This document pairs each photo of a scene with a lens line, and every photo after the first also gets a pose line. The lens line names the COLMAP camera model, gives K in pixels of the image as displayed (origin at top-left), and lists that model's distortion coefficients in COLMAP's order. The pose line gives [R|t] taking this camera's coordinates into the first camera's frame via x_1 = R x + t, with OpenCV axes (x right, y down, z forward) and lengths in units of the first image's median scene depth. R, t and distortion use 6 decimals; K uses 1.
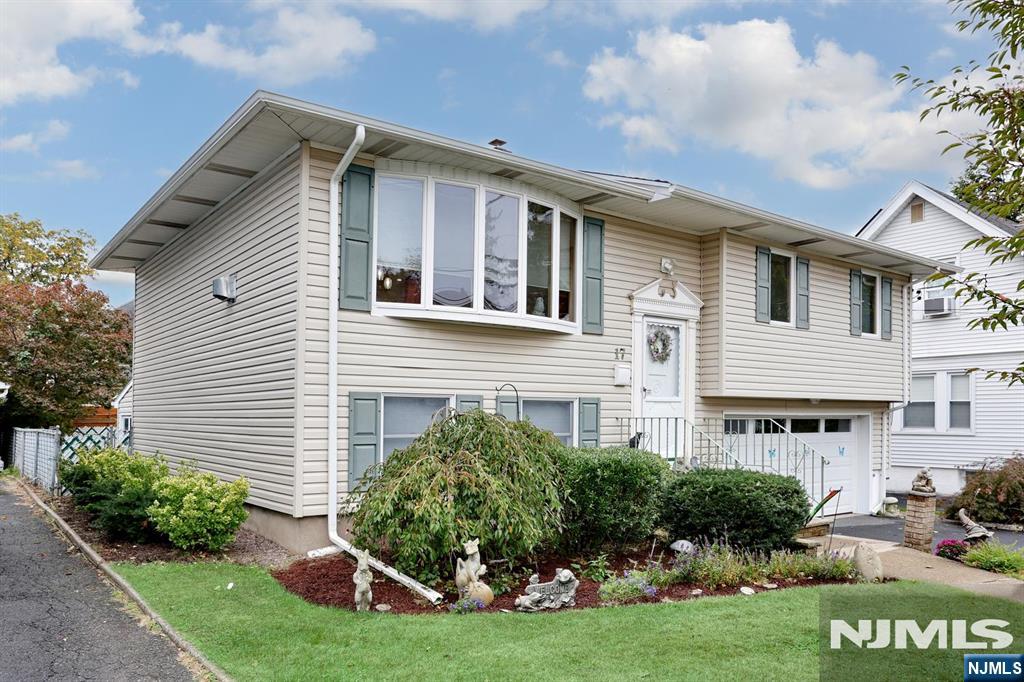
lens RADIAL K [[742.8, 0, 515.1], [0, 742.8, 419.0], [0, 0, 1]] dist [-0.085339, 0.000062]
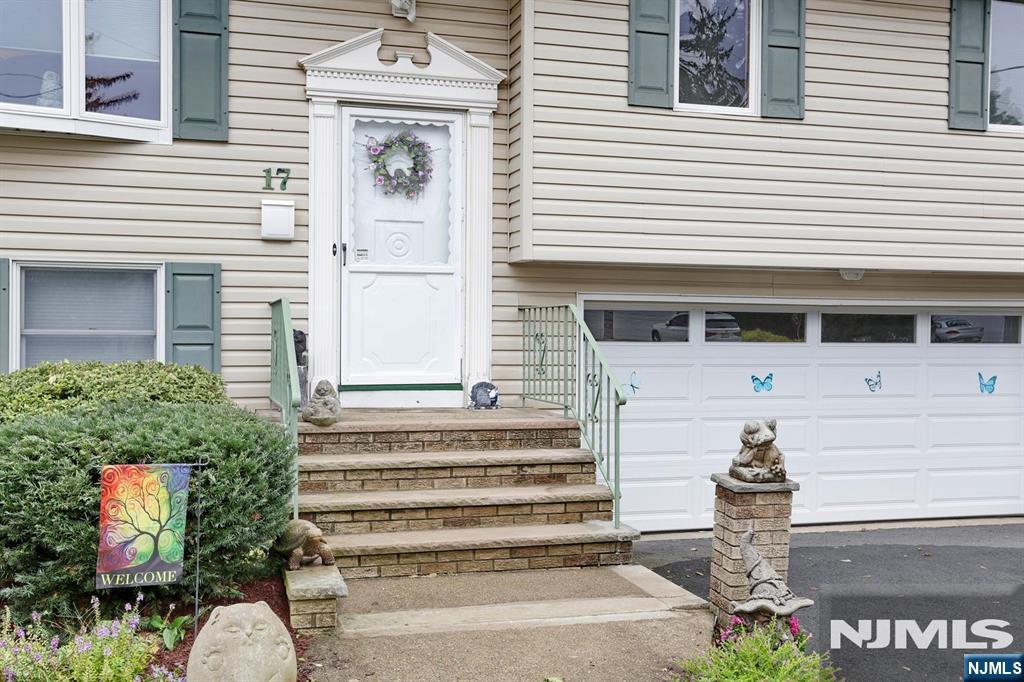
lens RADIAL K [[1093.1, 0, 547.3], [0, 1093.1, 336.5], [0, 0, 1]] dist [0.004801, 0.033170]
pose [[0.946245, 0.008743, -0.323332, 0.547065], [-0.007226, 0.999957, 0.005892, 0.015472], [0.323369, -0.003239, 0.946267, 0.326710]]
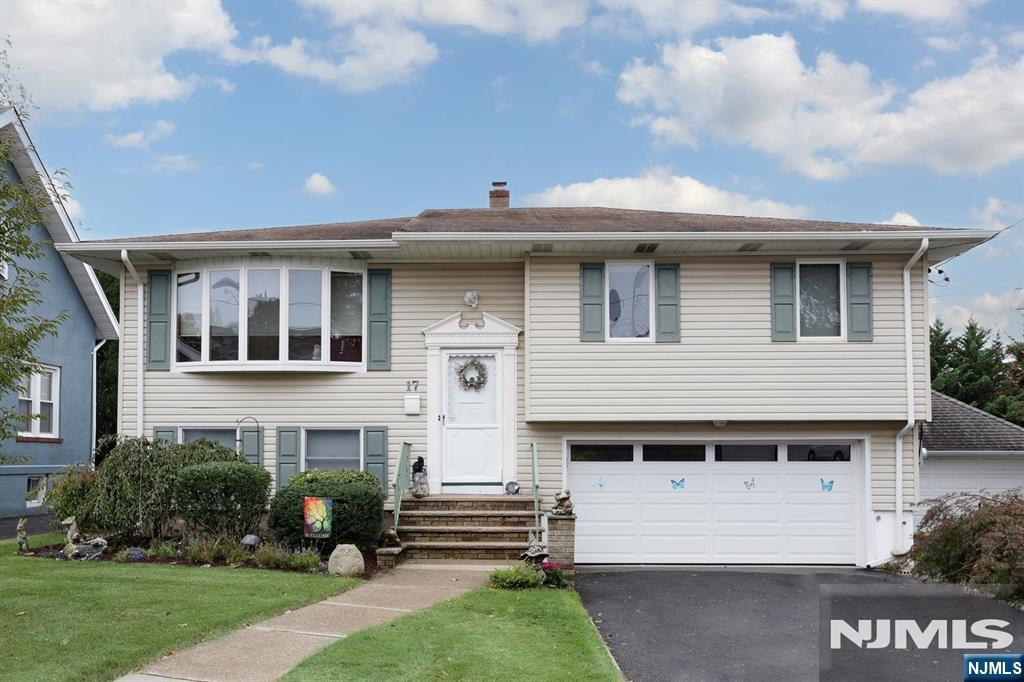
lens RADIAL K [[1048.5, 0, 509.0], [0, 1048.5, 419.4], [0, 0, 1]] dist [-0.055074, 0.005735]
pose [[0.789156, -0.027988, -0.613554, 1.169213], [0.000676, 0.999000, -0.044700, 0.030996], [0.614192, 0.034861, 0.788386, -0.137450]]
